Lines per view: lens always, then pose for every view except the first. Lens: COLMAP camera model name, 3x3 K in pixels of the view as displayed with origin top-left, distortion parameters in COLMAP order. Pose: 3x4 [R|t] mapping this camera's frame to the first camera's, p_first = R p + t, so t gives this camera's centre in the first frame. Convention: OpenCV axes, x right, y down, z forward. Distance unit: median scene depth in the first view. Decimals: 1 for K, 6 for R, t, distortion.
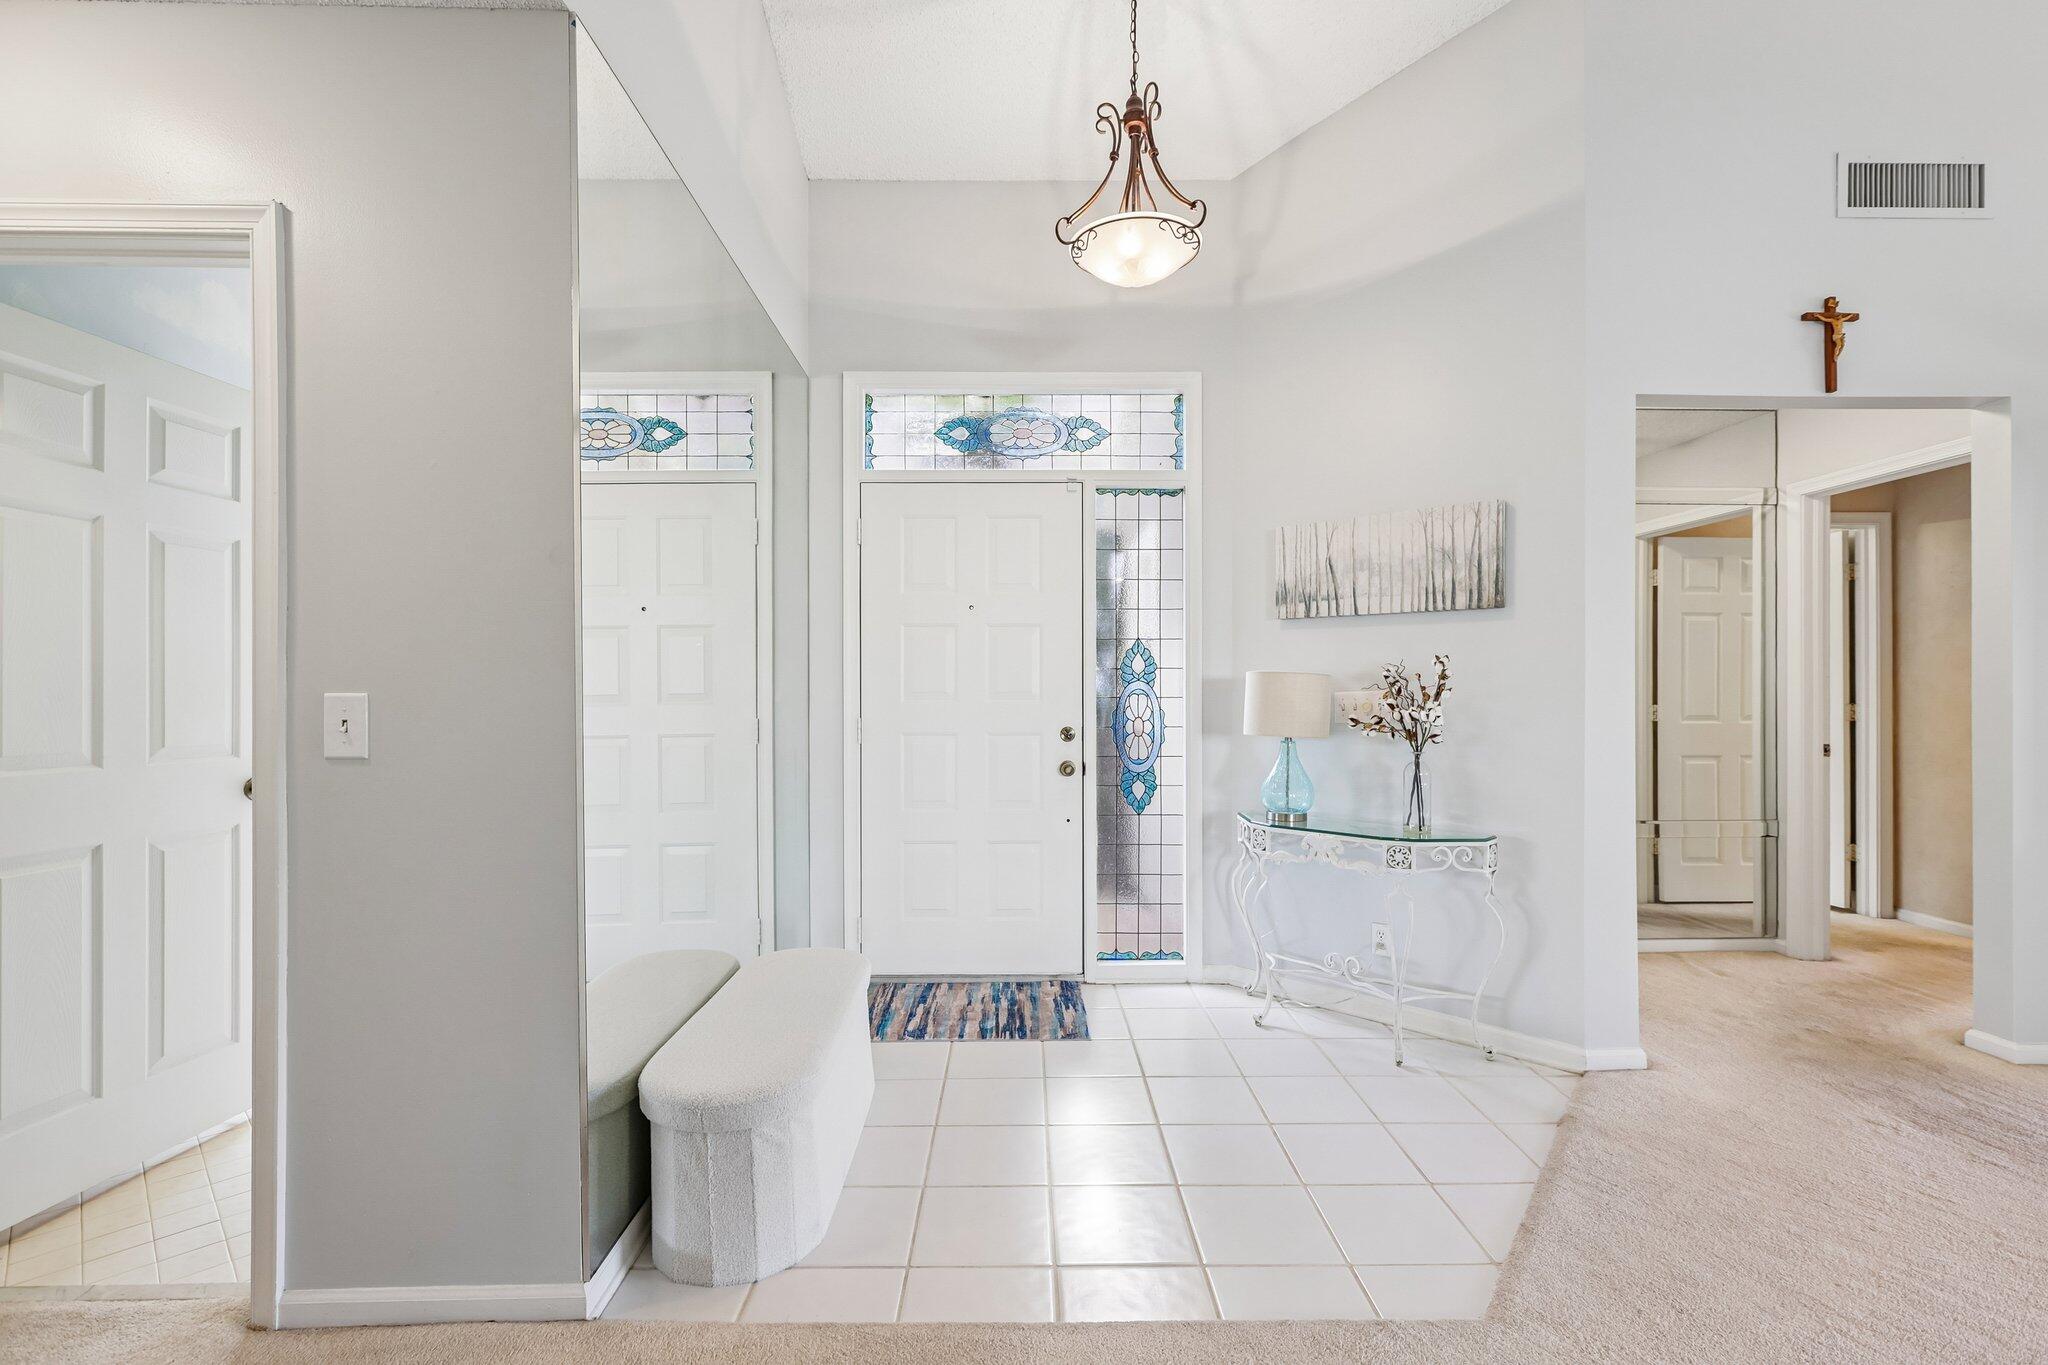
lens RADIAL K [[918.9, 0, 1021.1], [0, 918.9, 697.8], [0, 0, 1]] dist [-0.005472, 0.002777]
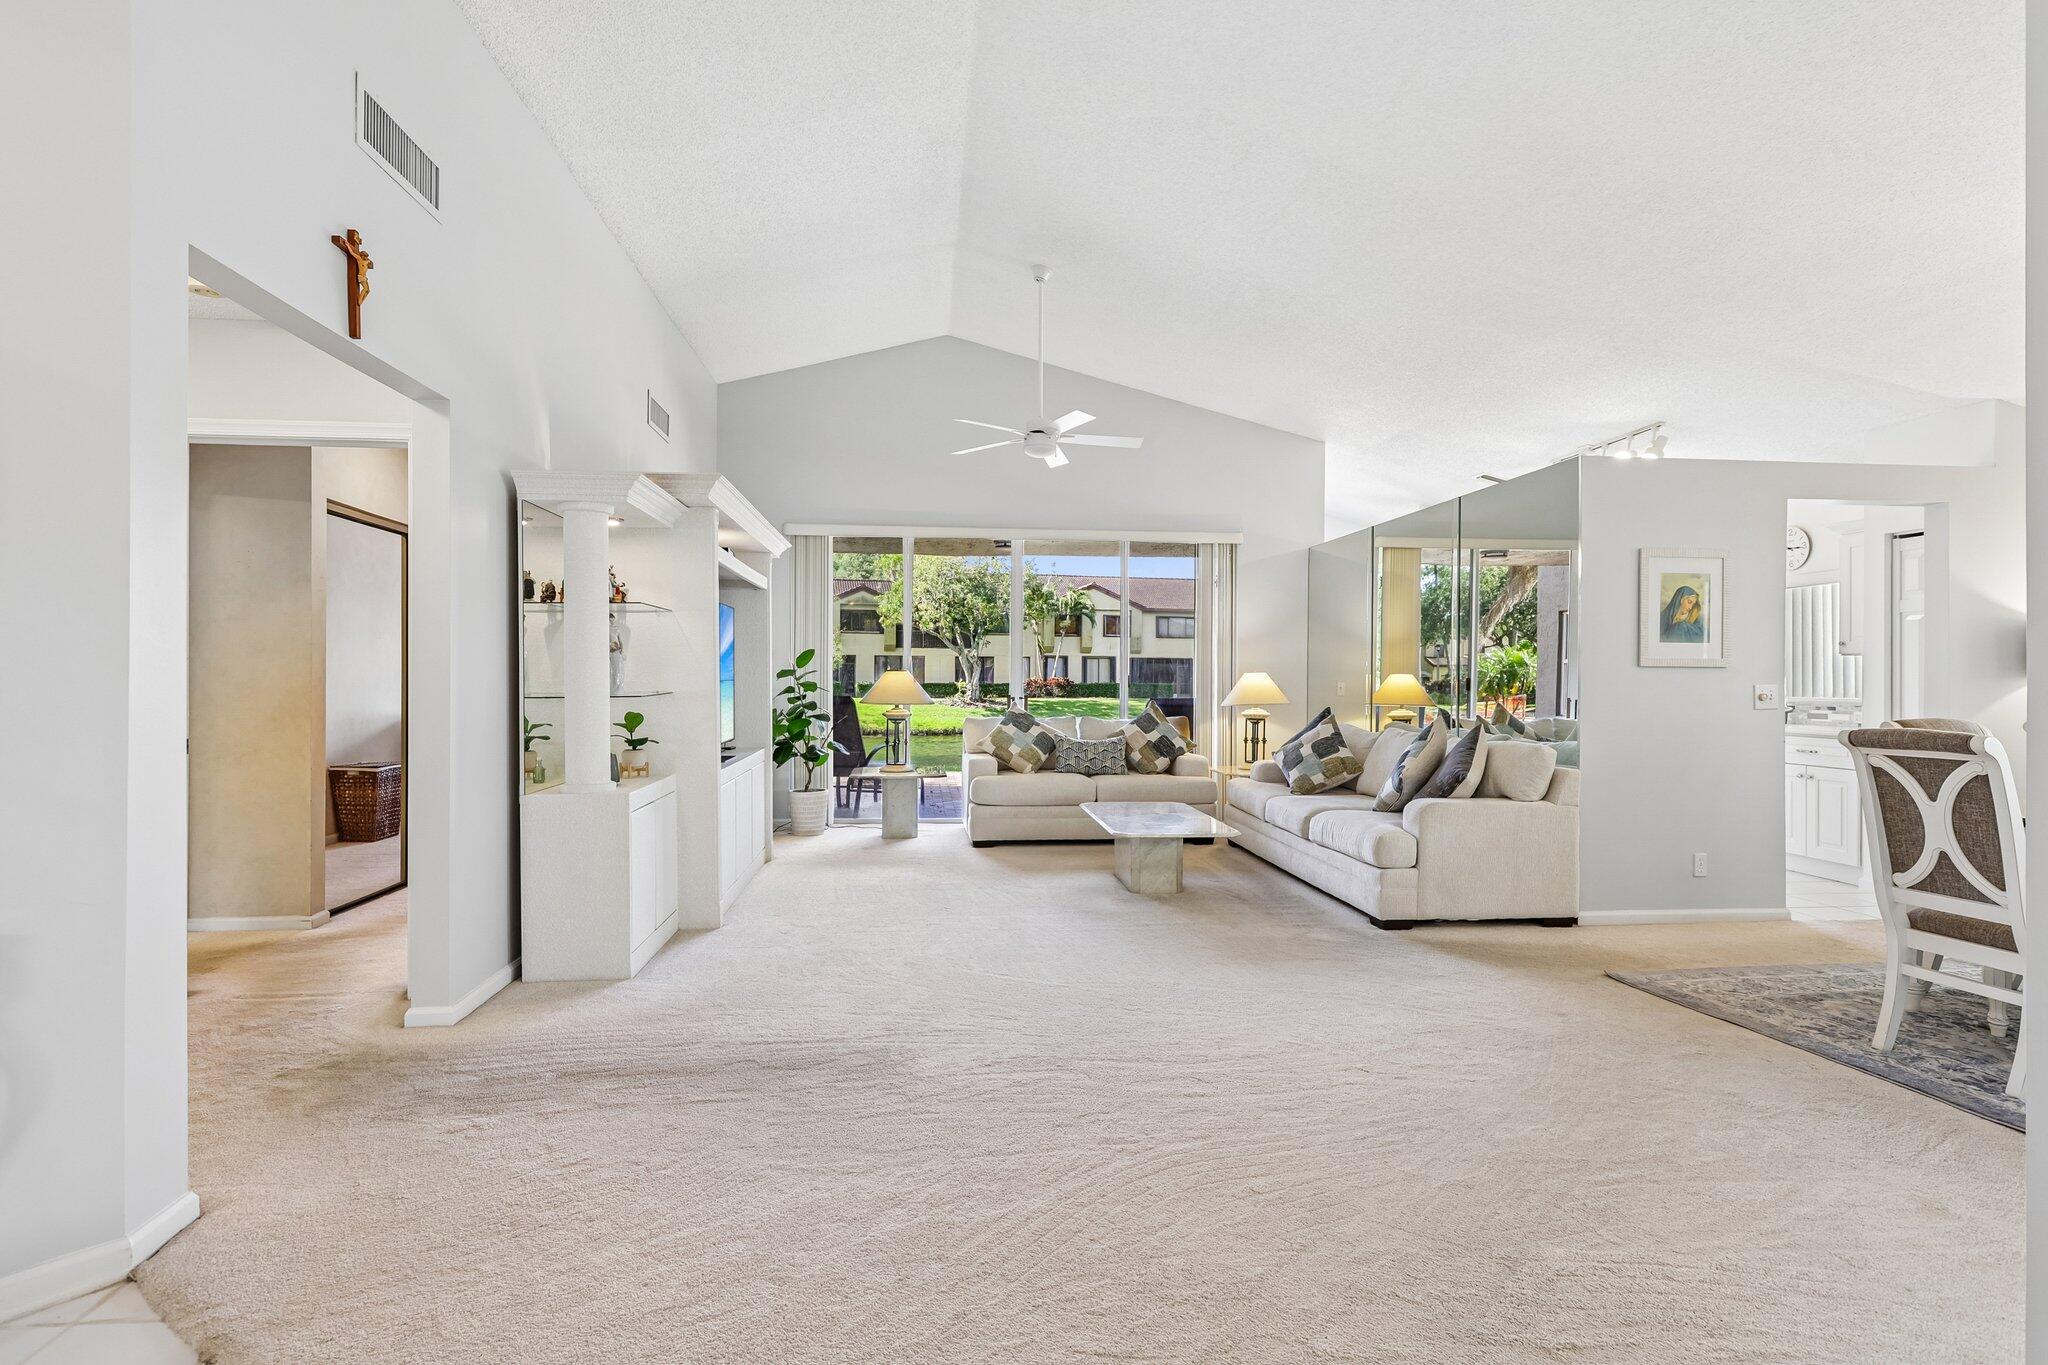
lens RADIAL K [[980.6, 0, 1034.0], [0, 980.6, 688.1], [0, 0, 1]] dist [-0.000585, 0.001102]
pose [[-0.087810, -0.007251, 0.996111, -0.115090], [0.002364, 0.999969, 0.007487, -0.001794], [-0.996134, 0.003012, -0.087790, 0.426277]]
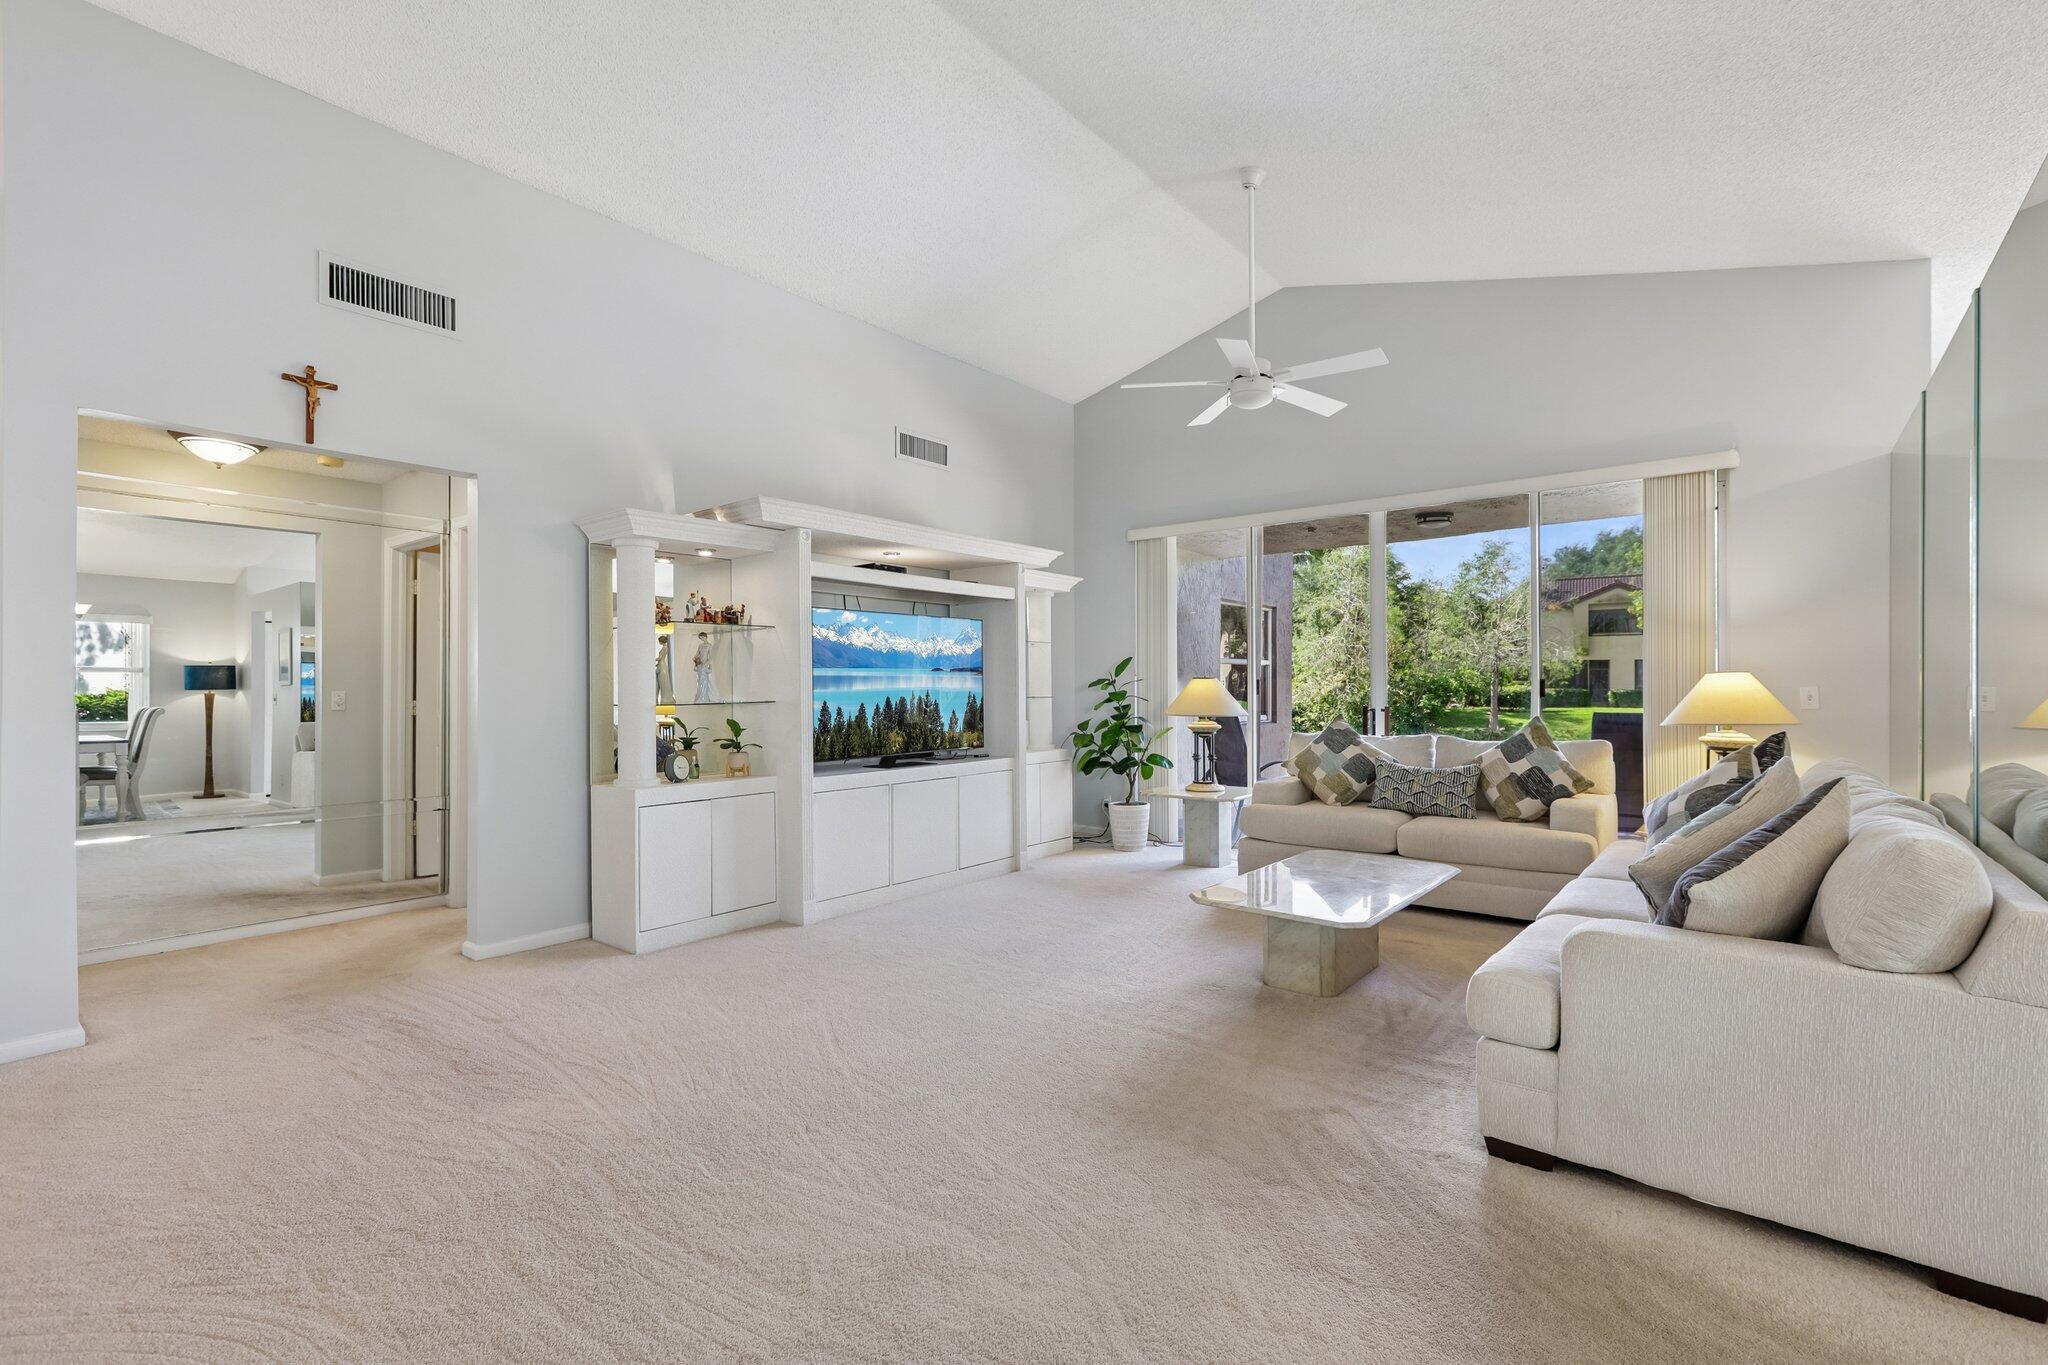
lens RADIAL K [[918.9, 0, 1033.2], [0, 918.9, 678.8], [0, 0, 1]] dist [-0.005472, 0.002777]
pose [[0.644621, 0.007959, 0.764461, 0.573496], [0.005655, 0.999869, -0.015179, 0.003945], [-0.764481, 0.014108, 0.644491, -0.520768]]
